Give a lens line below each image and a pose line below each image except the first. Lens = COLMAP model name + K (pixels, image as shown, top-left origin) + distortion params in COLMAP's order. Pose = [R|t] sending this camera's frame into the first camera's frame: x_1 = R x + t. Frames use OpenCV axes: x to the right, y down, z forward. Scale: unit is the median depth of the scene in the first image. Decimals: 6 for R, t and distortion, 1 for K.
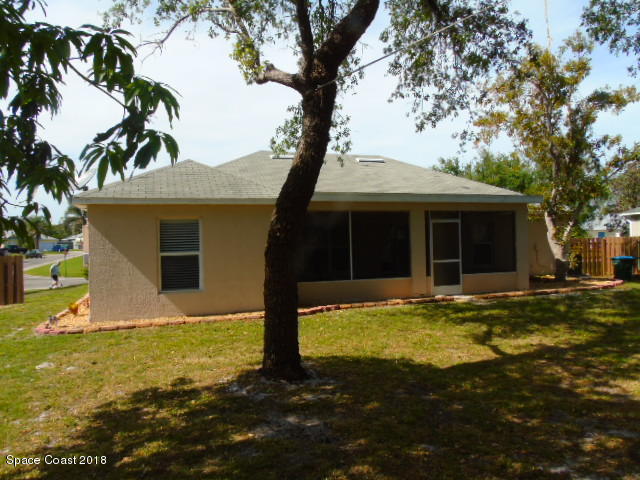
lens RADIAL K [[461.1, 0, 320.0], [0, 461.1, 240.0], [0, 0, 1]] dist [-0.028691, 0.005684]
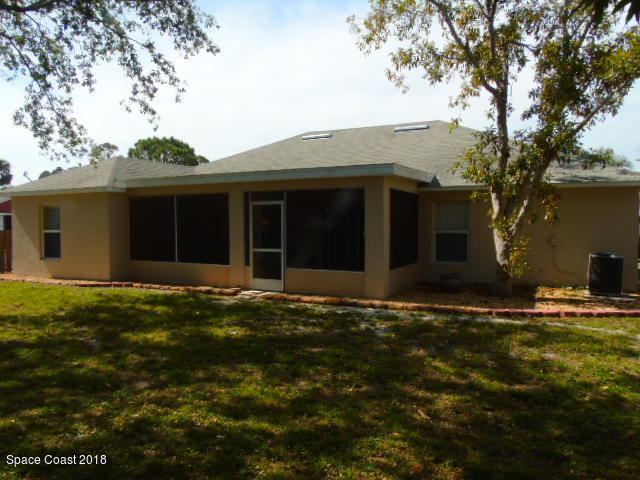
lens RADIAL K [[461.1, 0, 320.0], [0, 461.1, 240.0], [0, 0, 1]] dist [-0.028691, 0.005684]
pose [[0.717506, 0.048839, -0.694838, 0.944476], [-0.008832, 0.998097, 0.061033, -0.026287], [0.696496, -0.037655, 0.716572, 0.462916]]
